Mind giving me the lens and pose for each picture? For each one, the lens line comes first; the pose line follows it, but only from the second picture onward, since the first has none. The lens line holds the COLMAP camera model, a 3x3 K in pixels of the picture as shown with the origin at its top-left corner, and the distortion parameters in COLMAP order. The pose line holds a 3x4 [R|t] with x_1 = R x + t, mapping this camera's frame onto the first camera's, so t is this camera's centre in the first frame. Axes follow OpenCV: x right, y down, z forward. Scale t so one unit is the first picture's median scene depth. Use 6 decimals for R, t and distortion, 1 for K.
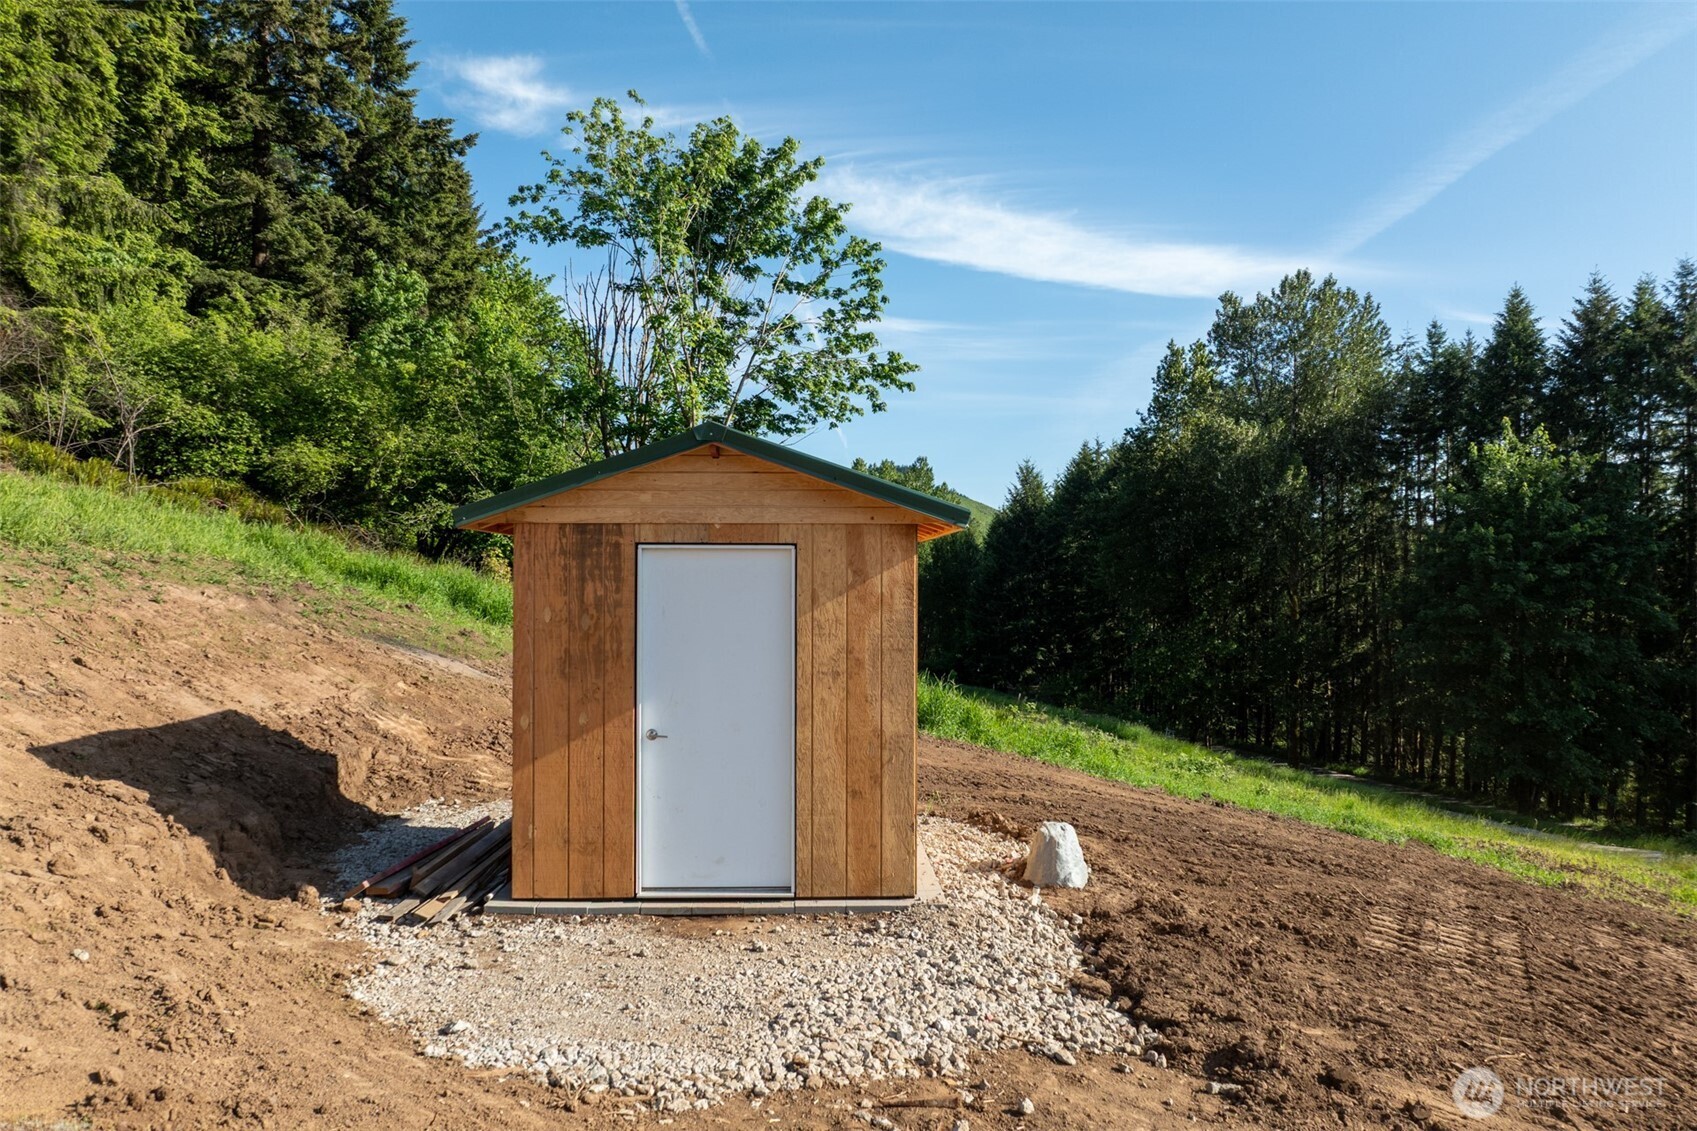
lens RADIAL K [[1193.7, 0, 846.8], [0, 1193.7, 560.3], [0, 0, 1]] dist [-0.036452, 0.008145]
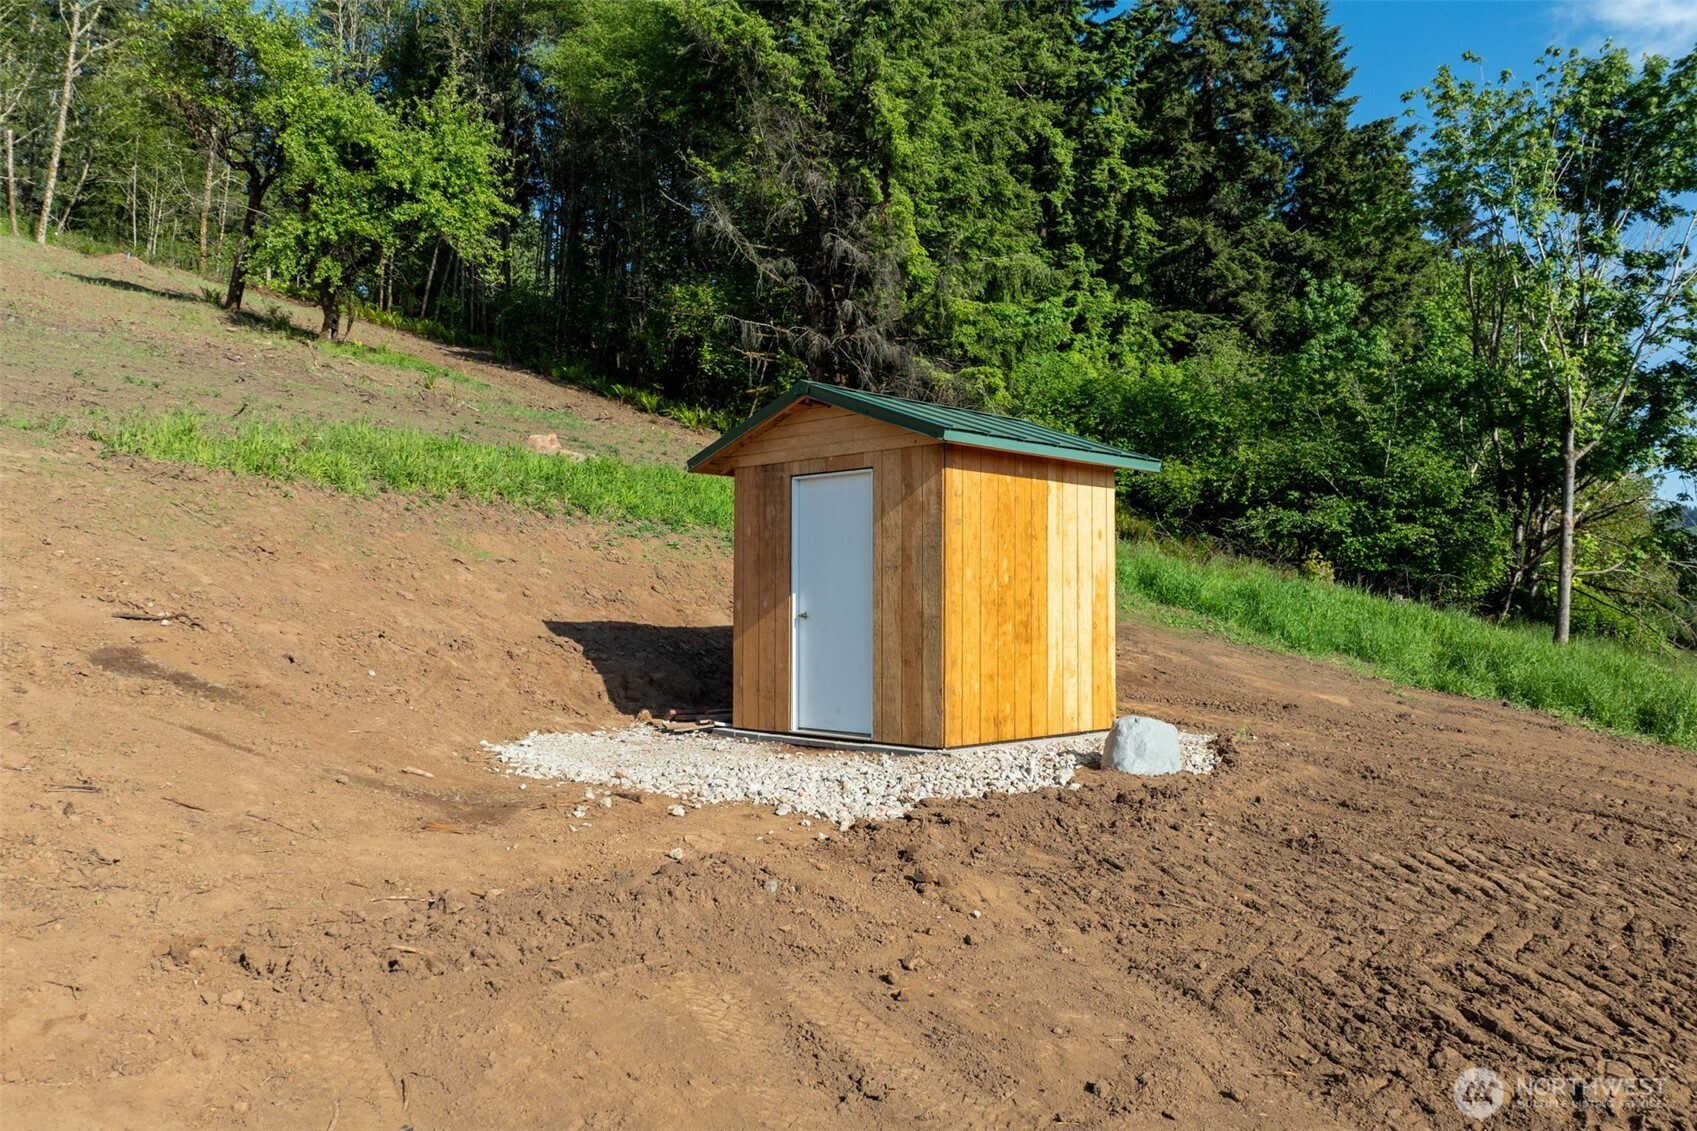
lens RADIAL K [[1264.1, 0, 882.1], [0, 1264.1, 600.9], [0, 0, 1]] dist [-0.044901, -0.000572]
pose [[0.696040, -0.005191, -0.717984, 0.117840], [0.007952, 0.999968, 0.000479, 0.016269], [0.717959, -0.006043, 0.696059, 0.006892]]
